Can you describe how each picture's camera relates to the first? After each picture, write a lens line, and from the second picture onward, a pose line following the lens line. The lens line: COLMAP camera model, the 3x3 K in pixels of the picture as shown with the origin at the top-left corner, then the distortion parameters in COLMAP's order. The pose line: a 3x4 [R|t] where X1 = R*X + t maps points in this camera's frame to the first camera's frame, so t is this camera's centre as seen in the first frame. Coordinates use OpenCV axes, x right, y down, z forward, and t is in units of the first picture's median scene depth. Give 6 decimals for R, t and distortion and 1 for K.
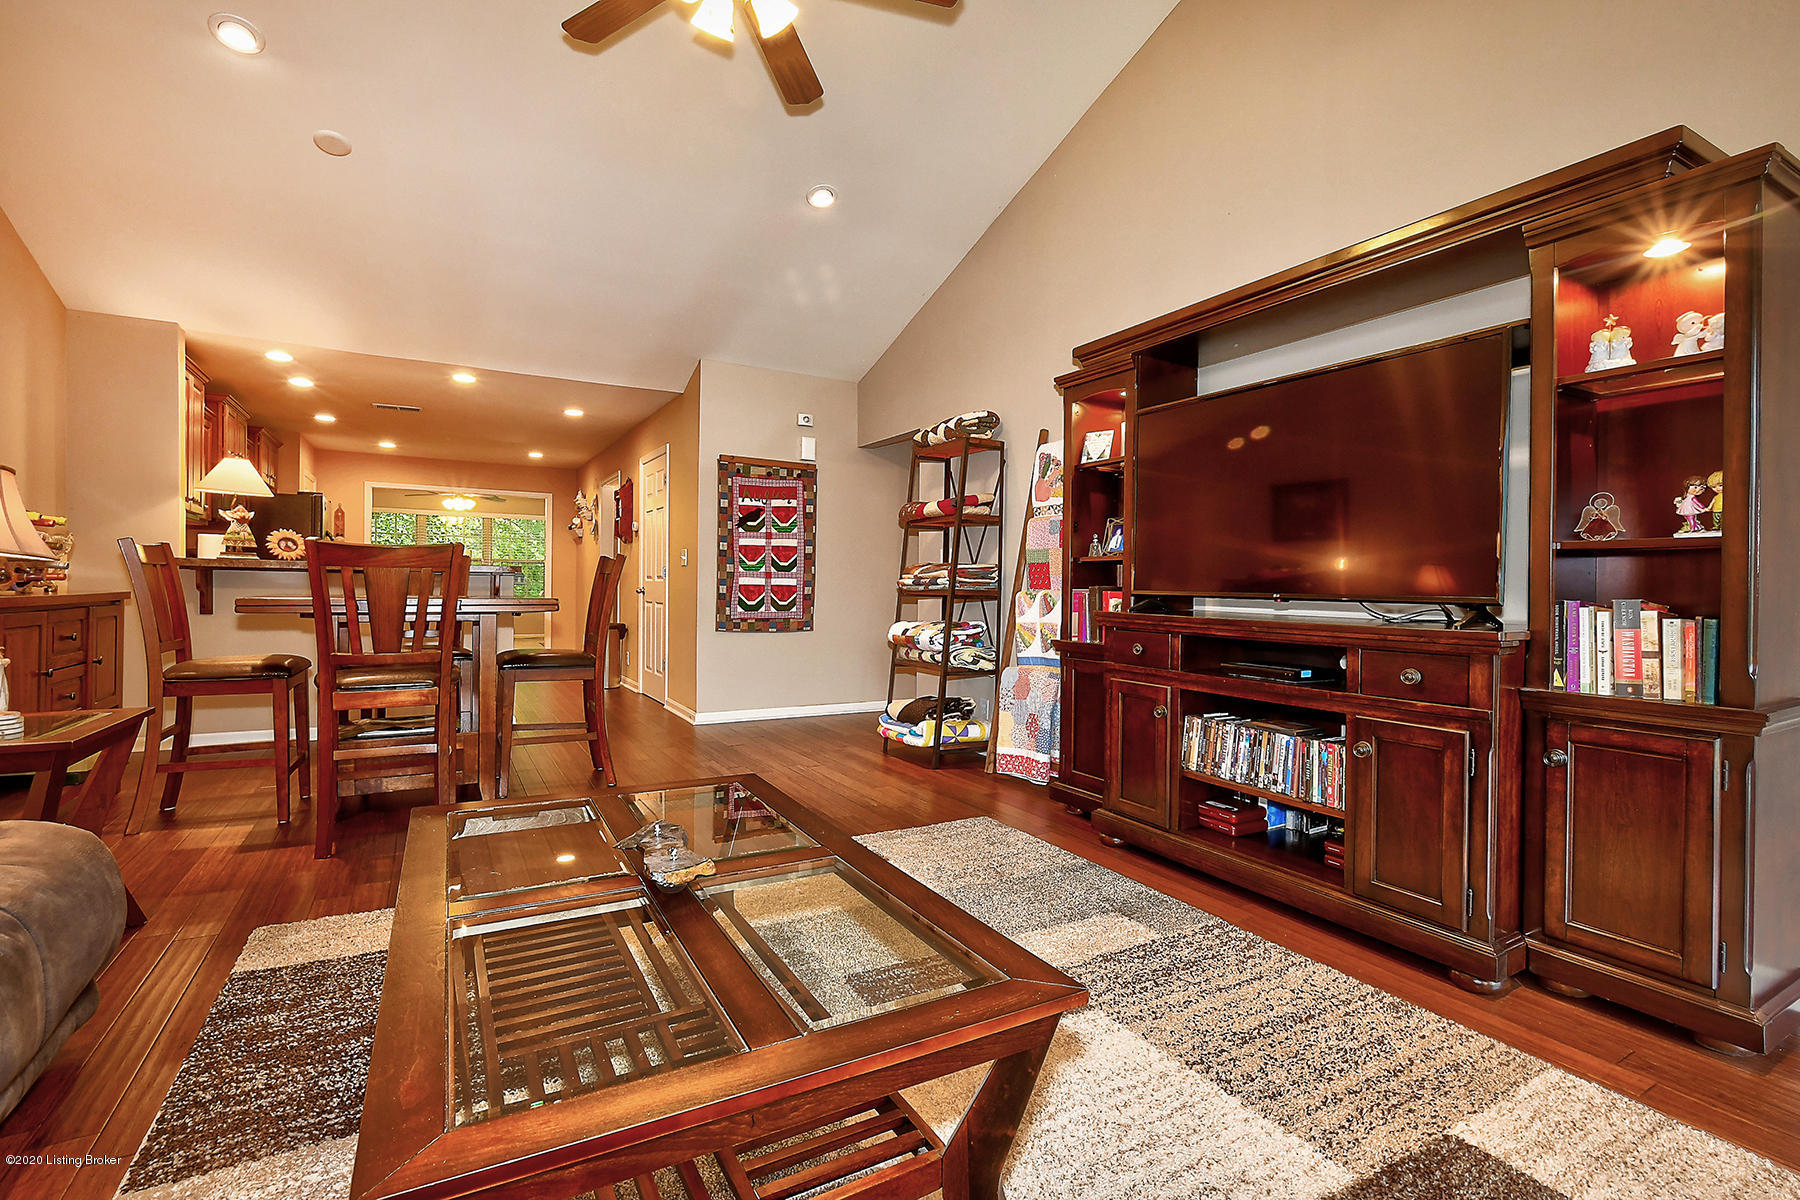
lens RADIAL K [[774.2, 0, 982.8], [0, 774.2, 590.3], [0, 0, 1]] dist [0.000404, -0.000636]
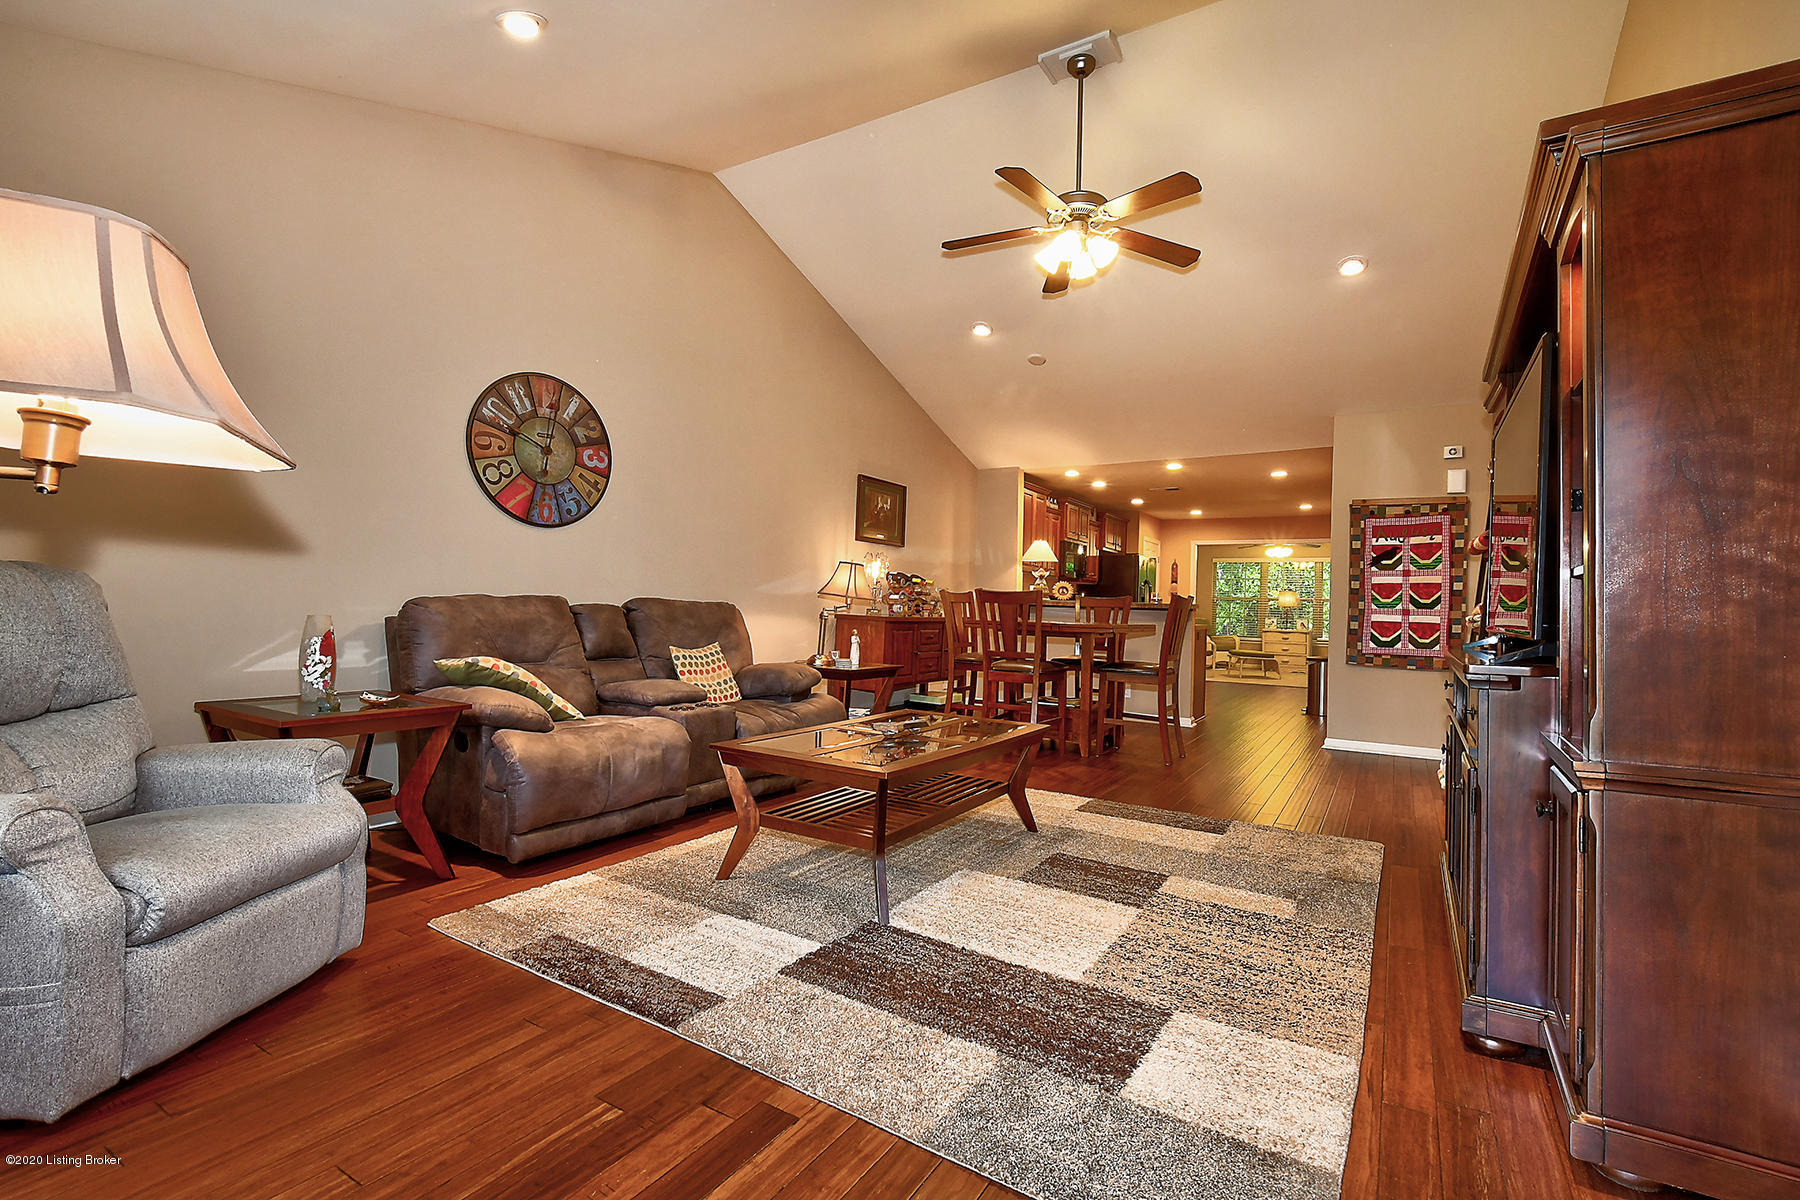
lens RADIAL K [[774.2, 0, 982.8], [0, 774.2, 590.3], [0, 0, 1]] dist [0.000404, -0.000636]
pose [[0.542958, -0.017763, -0.839572, 0.275907], [-0.025241, 0.998979, -0.037459, 0.003443], [0.839380, 0.041530, 0.541955, -0.009511]]
